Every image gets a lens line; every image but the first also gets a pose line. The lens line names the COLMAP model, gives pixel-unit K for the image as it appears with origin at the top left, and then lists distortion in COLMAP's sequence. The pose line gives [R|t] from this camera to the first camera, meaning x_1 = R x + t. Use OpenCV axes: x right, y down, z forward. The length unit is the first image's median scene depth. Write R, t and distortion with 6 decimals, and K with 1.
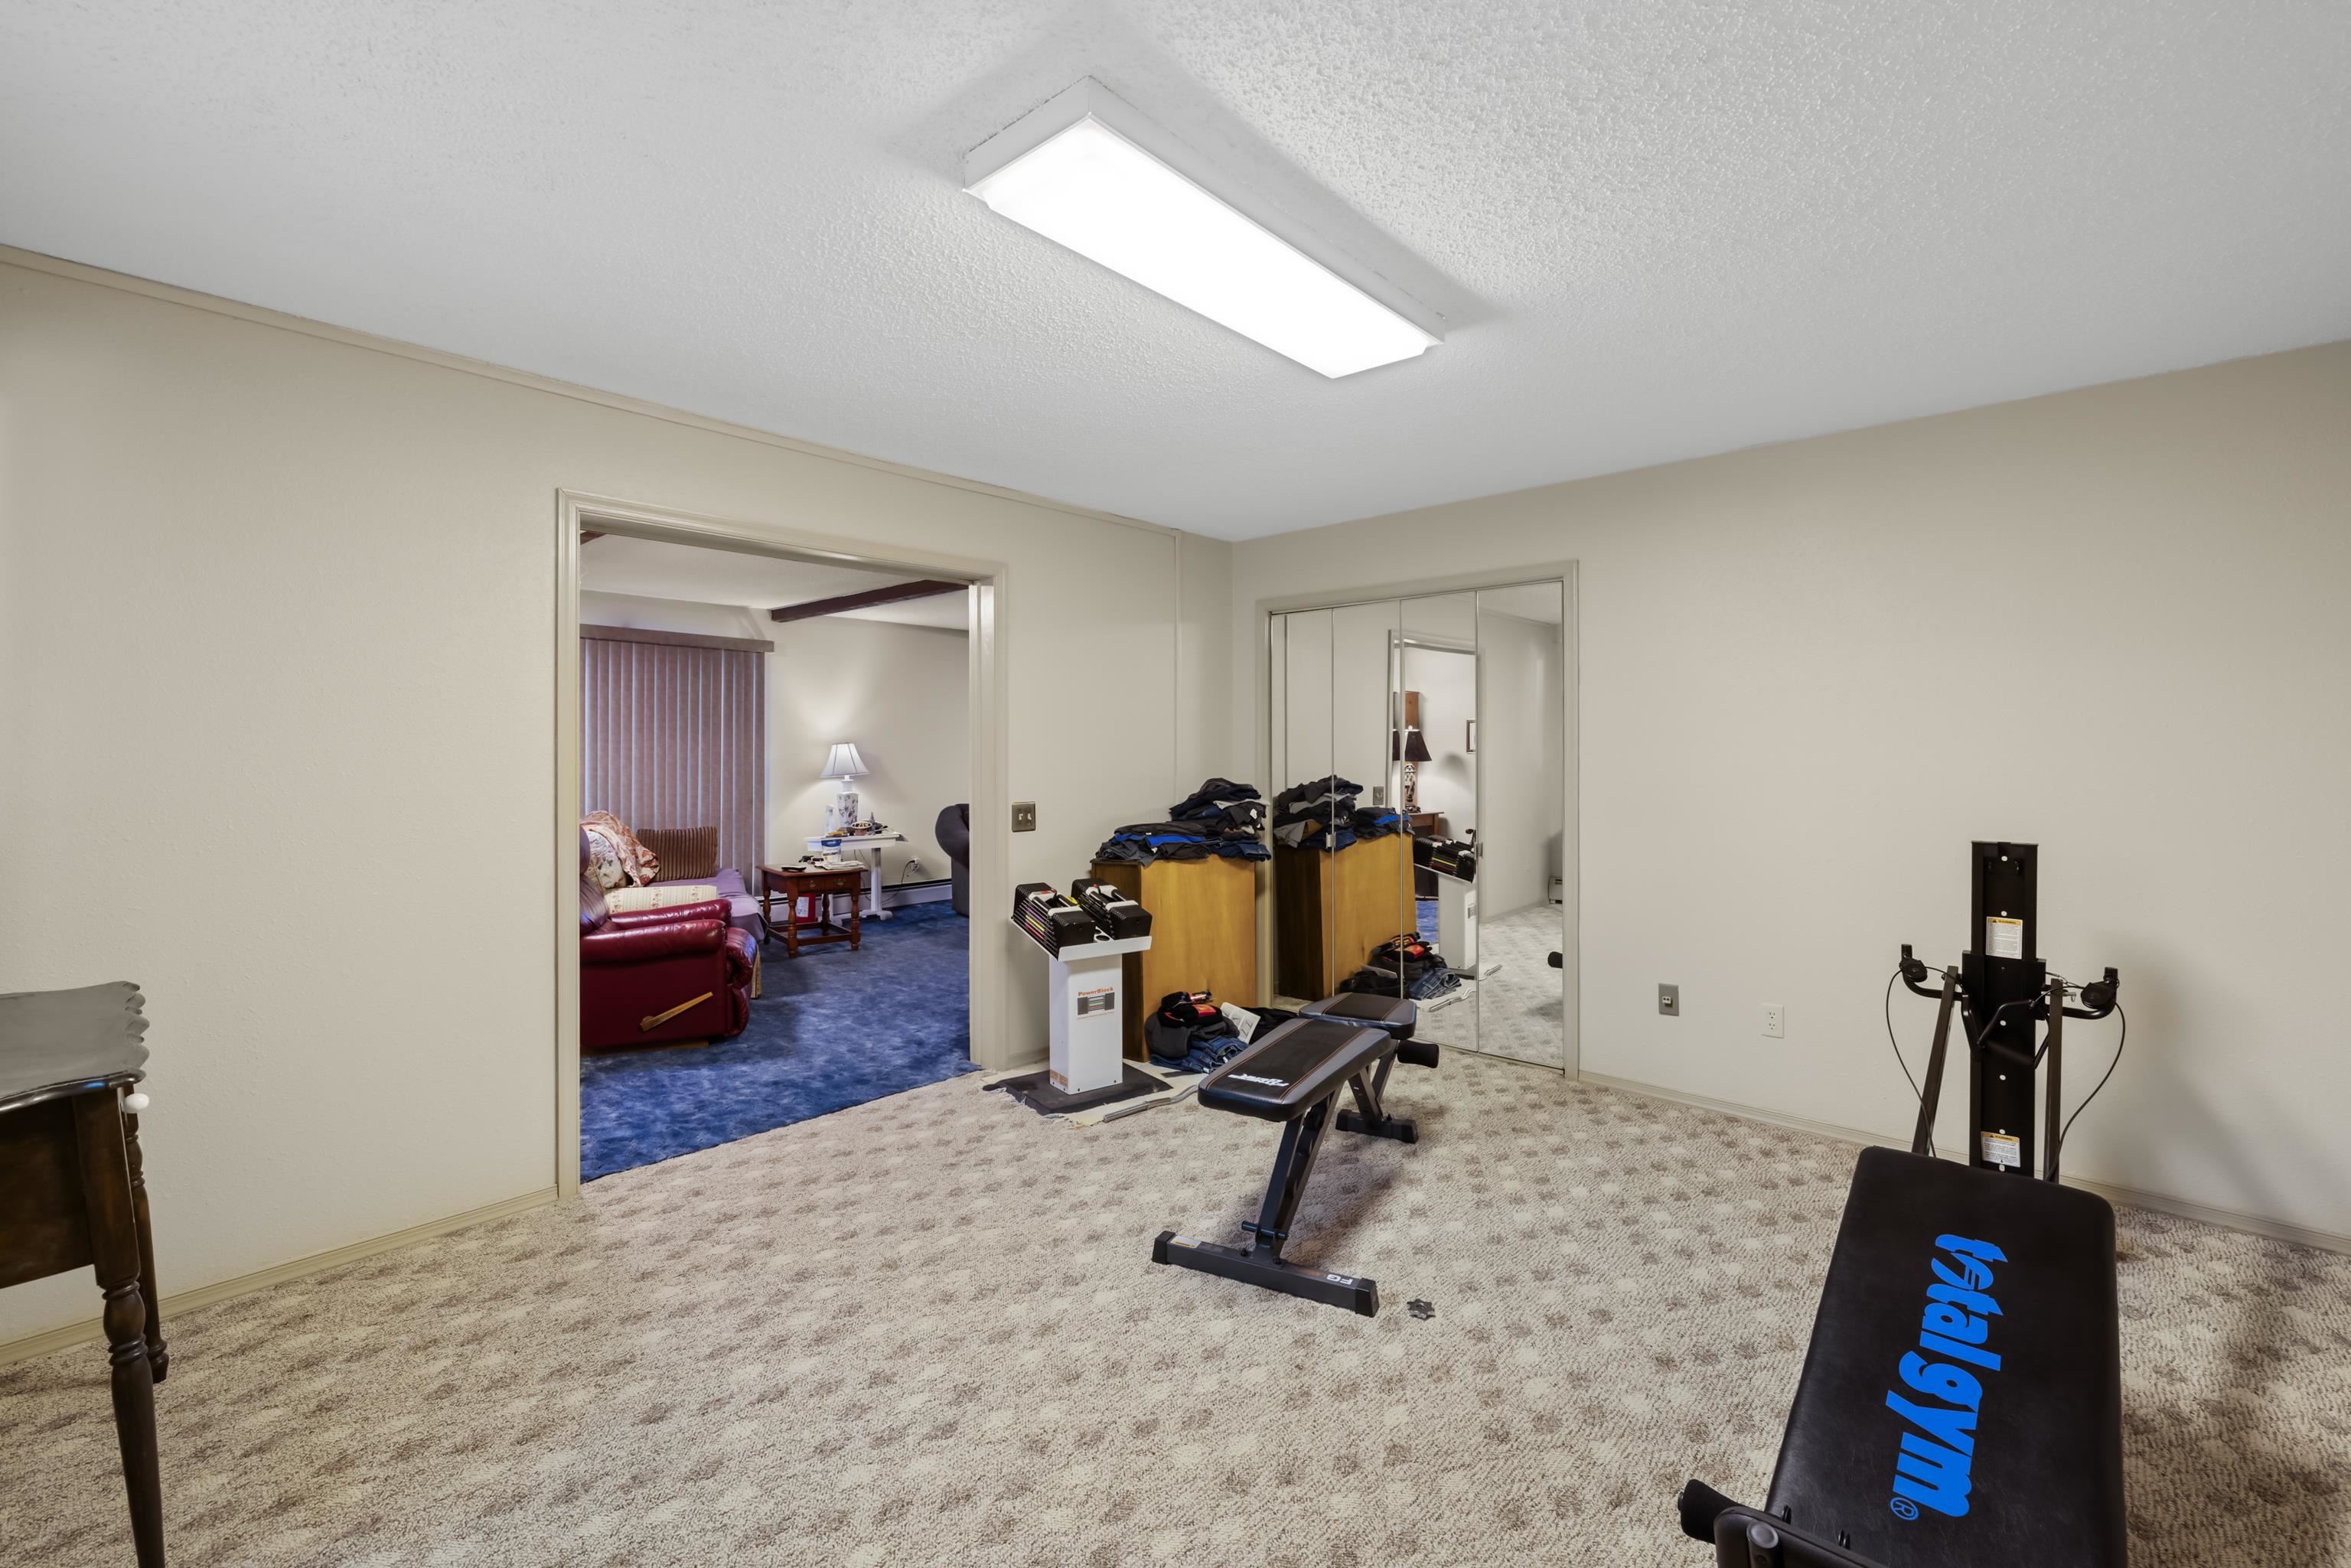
lens RADIAL K [[1009.0, 0, 1171.0], [0, 1009.0, 765.3], [0, 0, 1]] dist [0.001673, -0.000230]
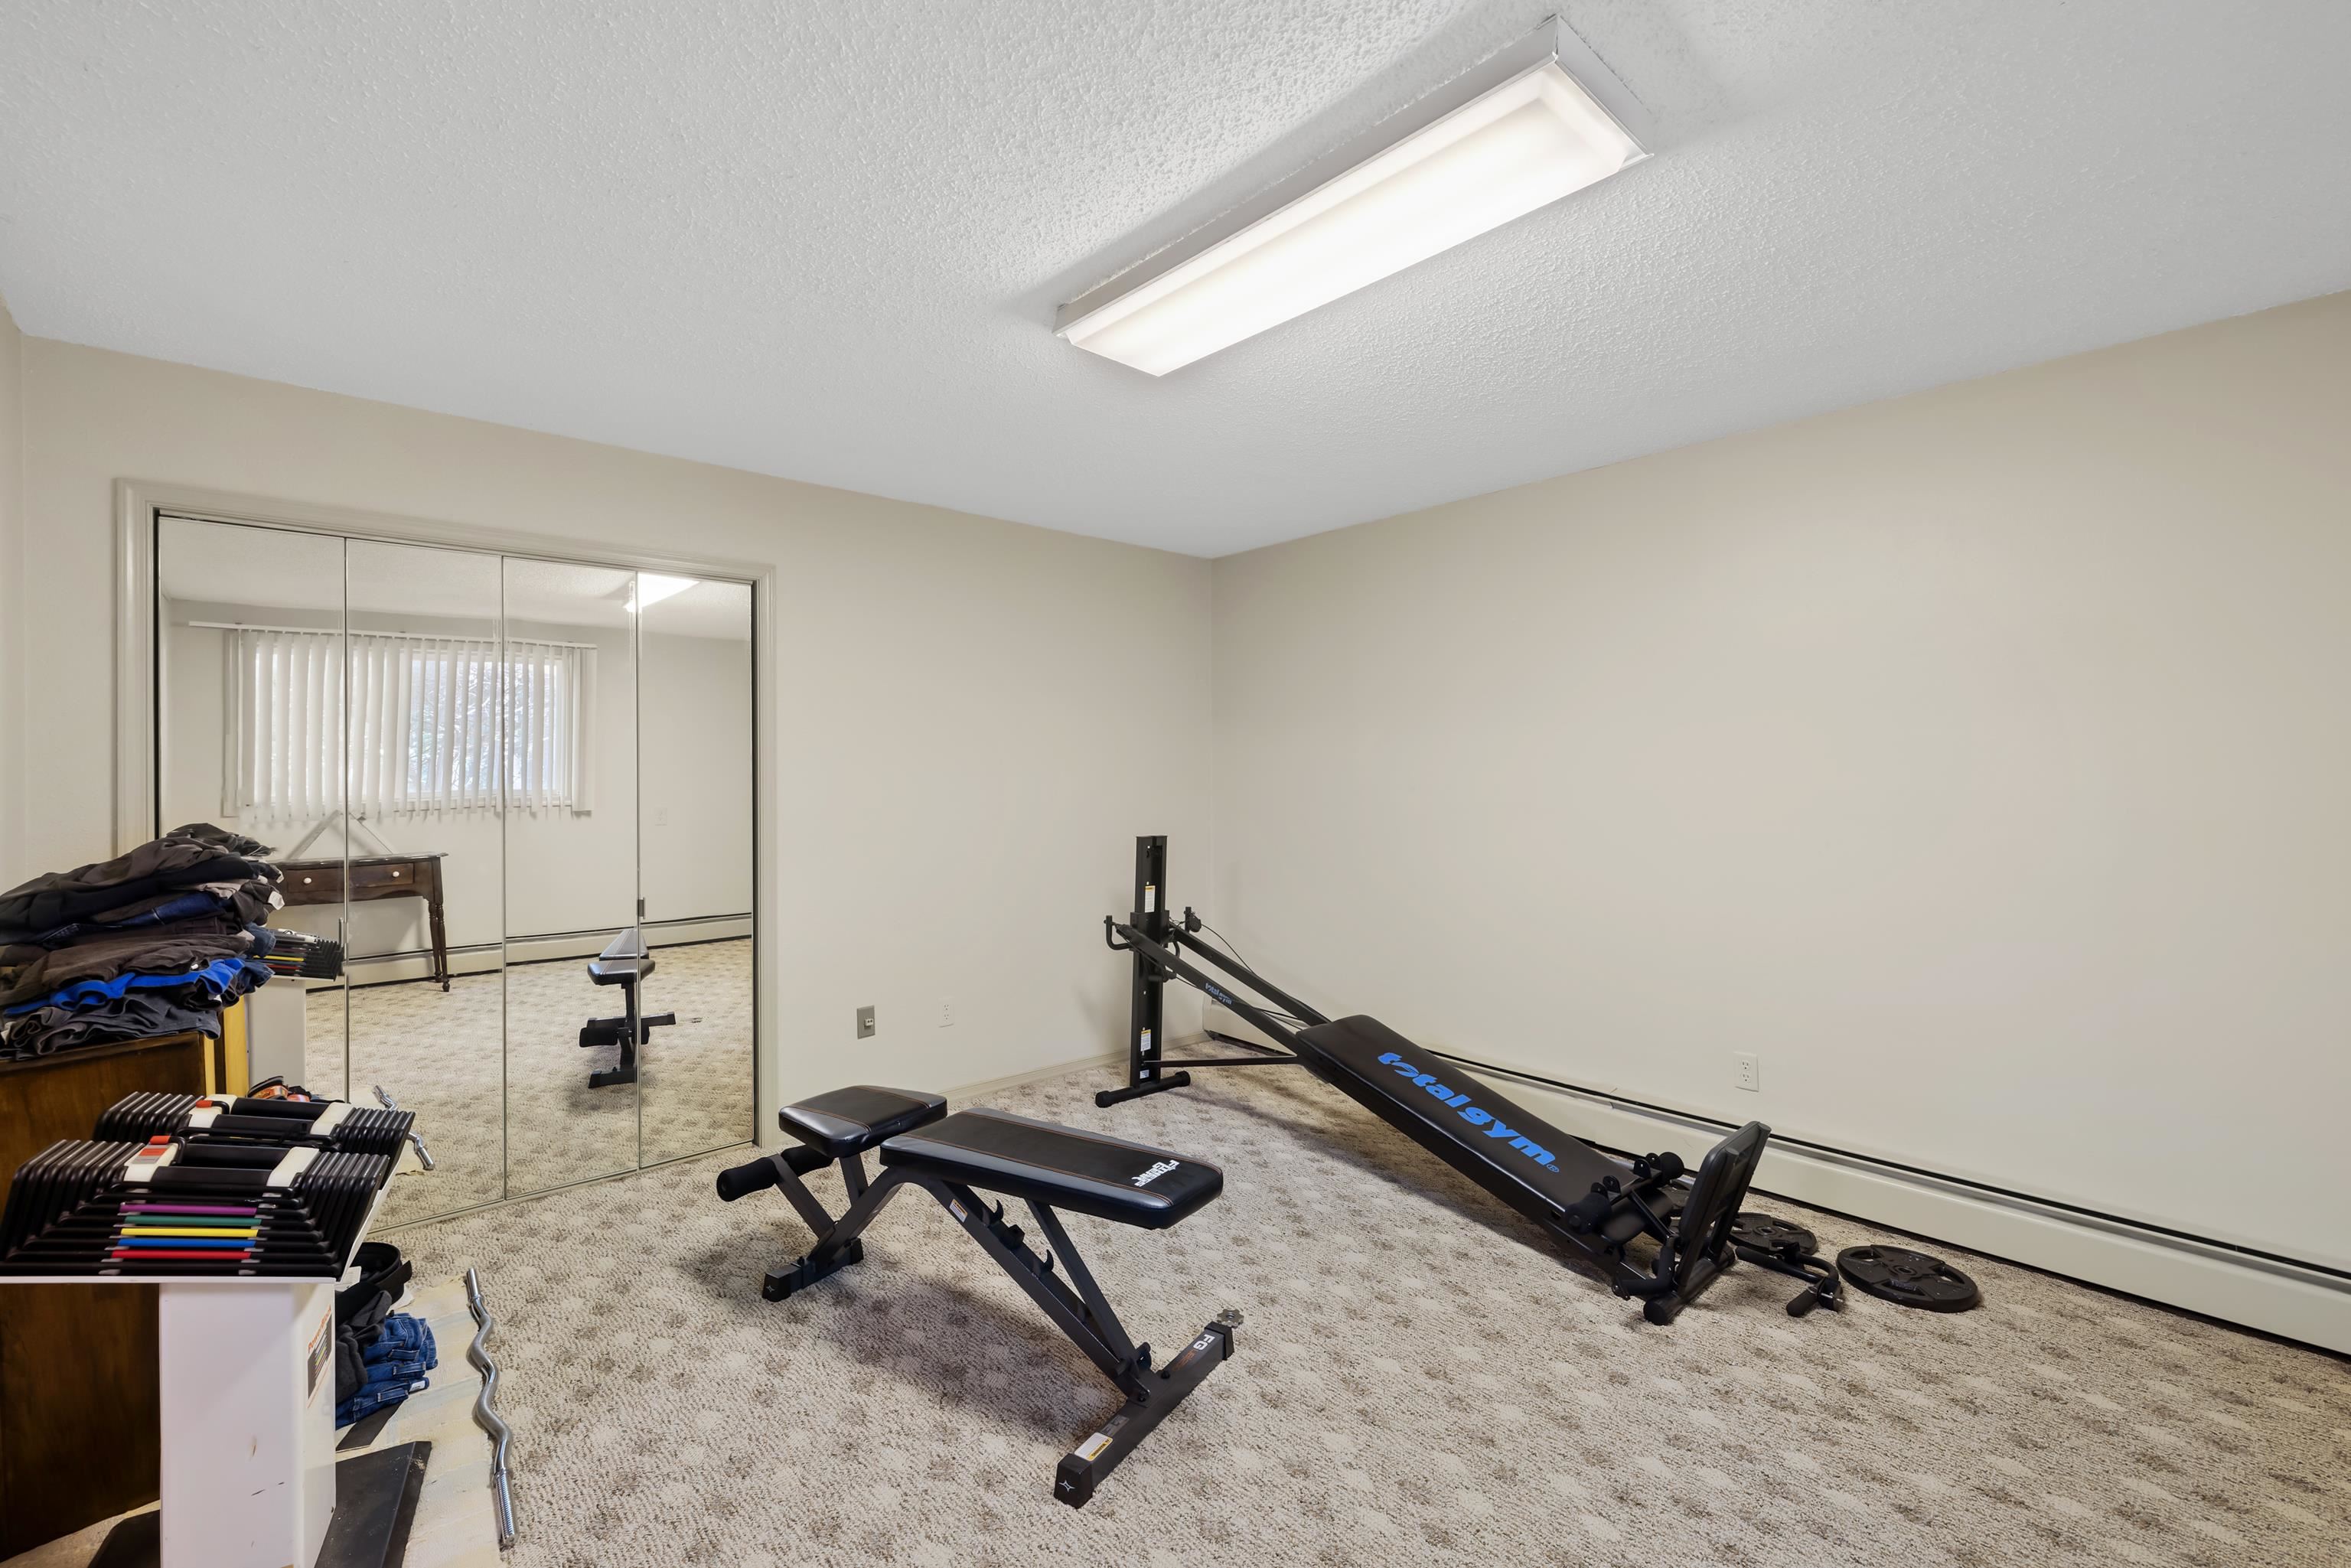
lens RADIAL K [[1009.0, 0, 1172.2], [0, 1009.0, 775.1], [0, 0, 1]] dist [0.001673, -0.000230]
pose [[0.091582, -0.003164, 0.995792, -0.679055], [0.017881, 0.999839, 0.001533, -0.016247], [-0.995637, 0.017665, 0.091624, 0.828579]]
